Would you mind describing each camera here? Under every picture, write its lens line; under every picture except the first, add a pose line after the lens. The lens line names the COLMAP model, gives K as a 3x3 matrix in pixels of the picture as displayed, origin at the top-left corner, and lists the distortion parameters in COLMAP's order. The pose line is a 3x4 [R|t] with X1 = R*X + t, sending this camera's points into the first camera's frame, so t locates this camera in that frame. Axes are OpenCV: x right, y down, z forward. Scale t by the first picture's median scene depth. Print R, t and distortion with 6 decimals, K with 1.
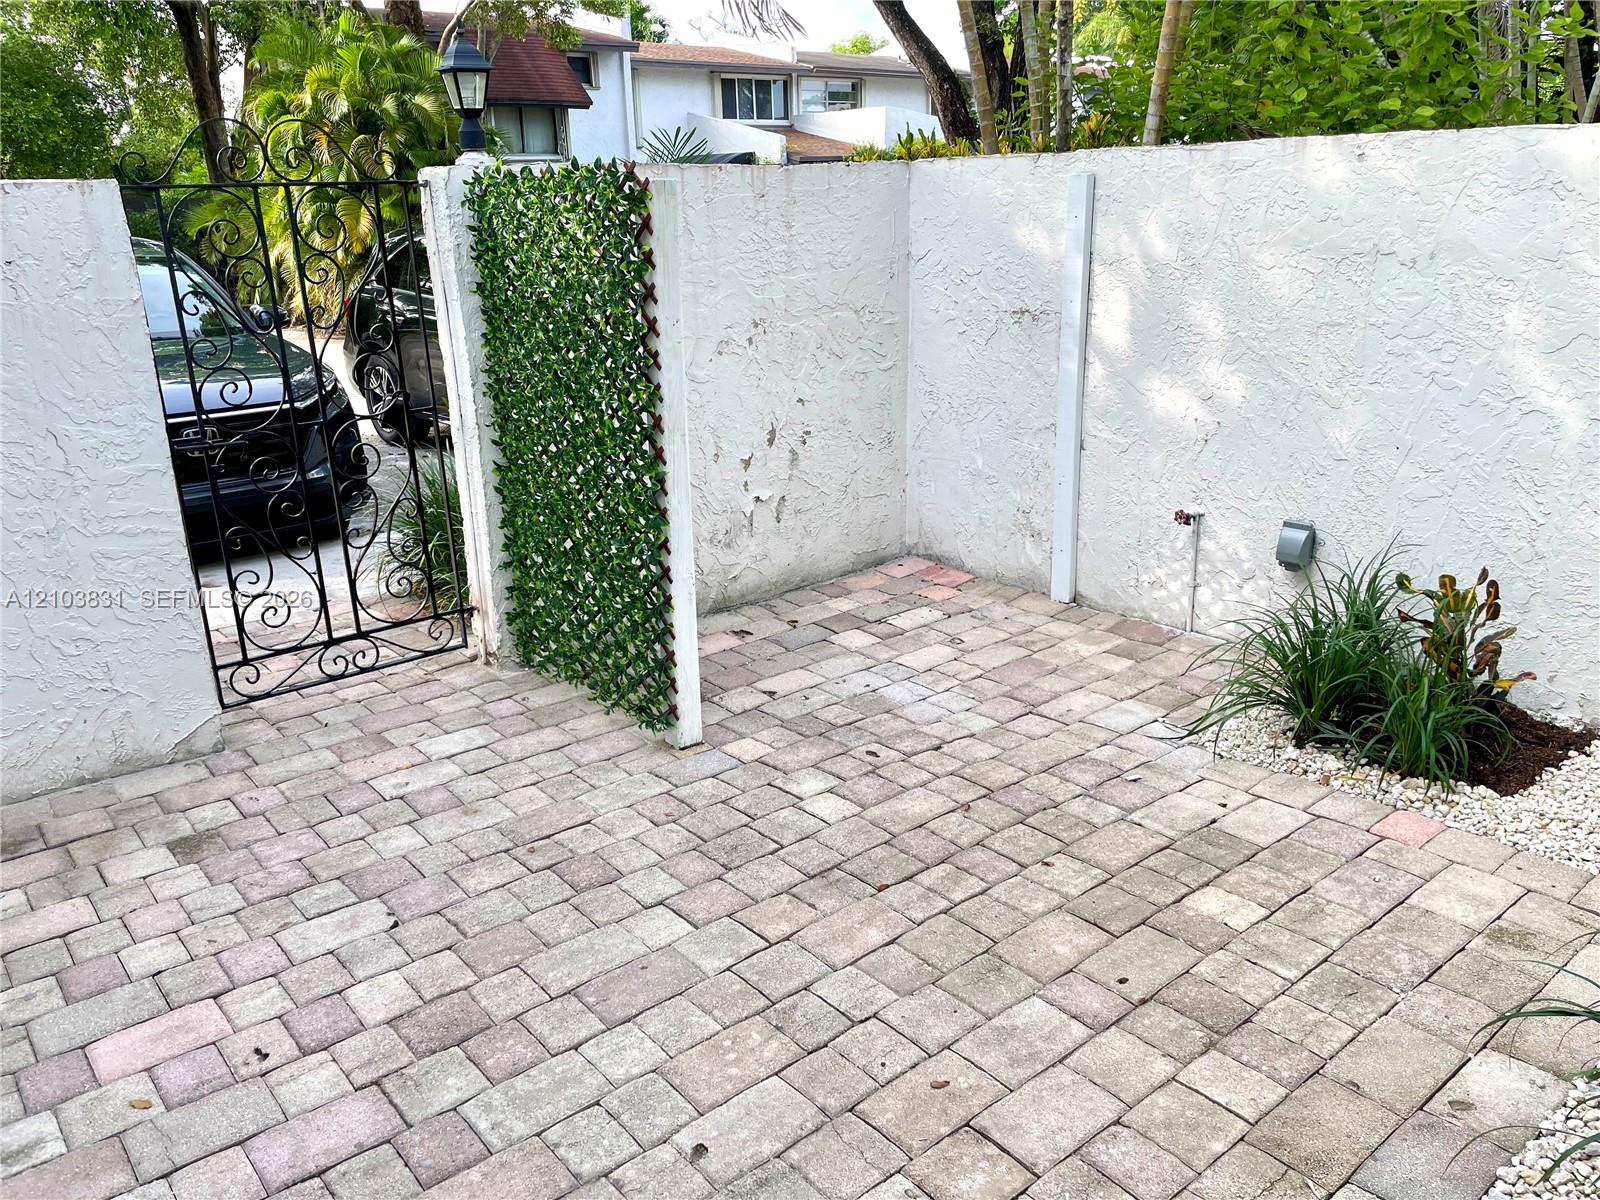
lens RADIAL K [[1215.8, 0, 793.3], [0, 1215.8, 592.0], [0, 0, 1]] dist [0.084541, -0.098537]
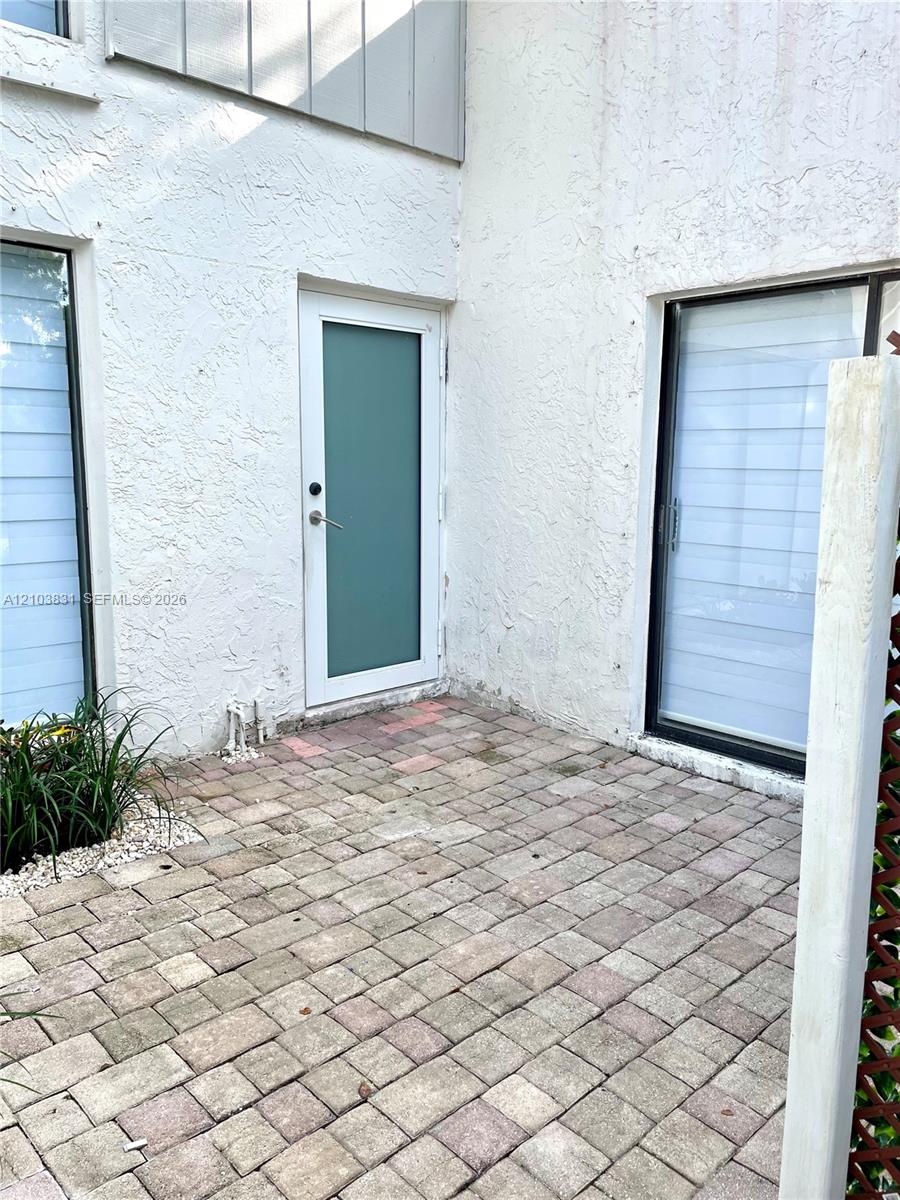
lens RADIAL K [[911.9, 0, 457.9], [0, 911.9, 591.5], [0, 0, 1]] dist [0.084541, -0.098537]
pose [[-0.995575, 0.030199, -0.088984, 0.138399], [-0.012808, 0.894504, 0.446876, -0.495232], [0.093092, 0.446038, -0.890159, 1.622771]]
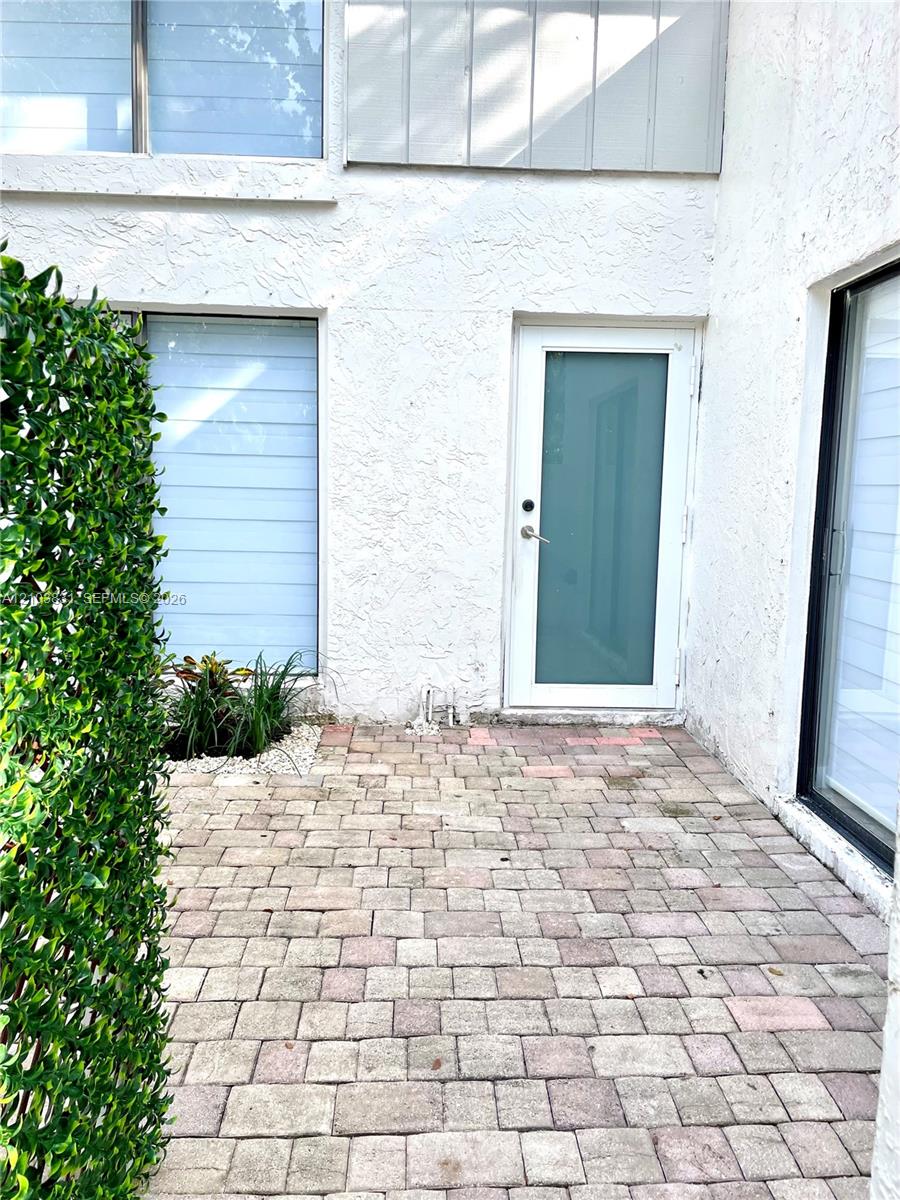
lens RADIAL K [[911.9, 0, 455.7], [0, 911.9, 595.6], [0, 0, 1]] dist [0.084541, -0.098537]
pose [[-0.805243, -0.058585, 0.590044, -0.686190], [0.183366, 0.921725, 0.341759, -0.398498], [-0.563880, 0.383393, -0.731470, 1.508591]]
